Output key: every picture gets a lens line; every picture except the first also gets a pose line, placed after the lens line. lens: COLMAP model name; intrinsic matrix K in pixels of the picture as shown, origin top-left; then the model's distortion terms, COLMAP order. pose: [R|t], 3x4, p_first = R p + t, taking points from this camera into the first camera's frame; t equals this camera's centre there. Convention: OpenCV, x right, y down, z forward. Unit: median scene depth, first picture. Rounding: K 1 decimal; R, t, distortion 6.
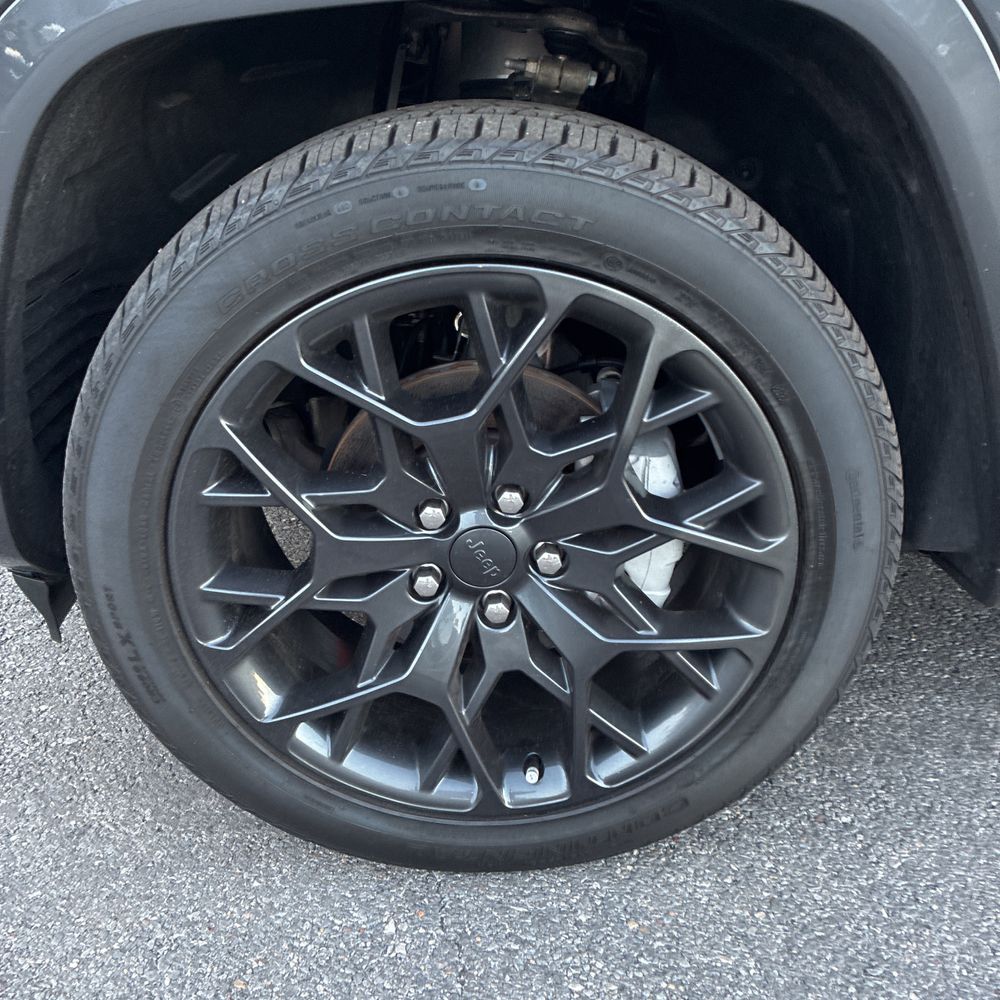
lens RADIAL K [[994.5, 0, 494.0], [0, 994.5, 493.8], [0, 0, 1]] dist [0.035810, -0.025571]
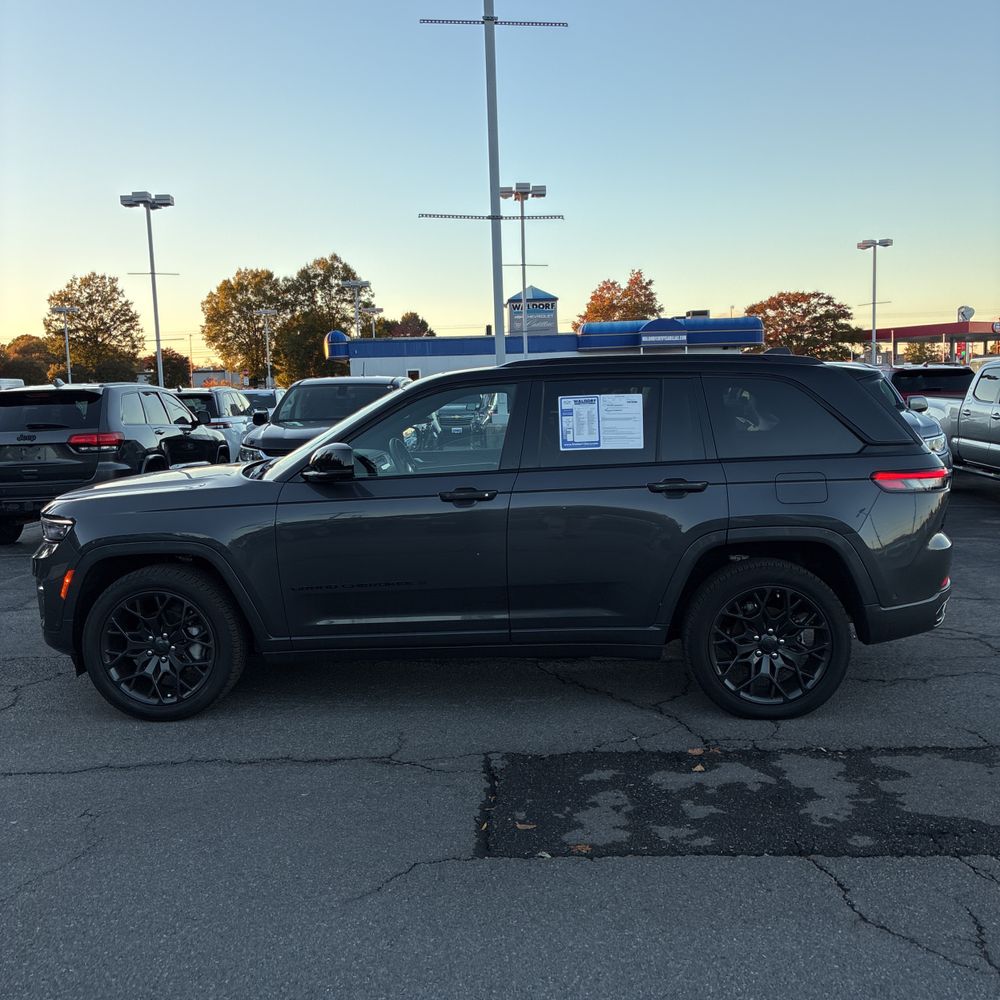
lens RADIAL K [[994.5, 0, 494.0], [0, 994.5, 493.8], [0, 0, 1]] dist [0.035810, -0.025571]
pose [[0.998355, 0.010579, -0.056353, 2.021737], [-0.029117, 0.940213, -0.339340, 1.036129], [0.049394, 0.340423, 0.938974, -4.103241]]
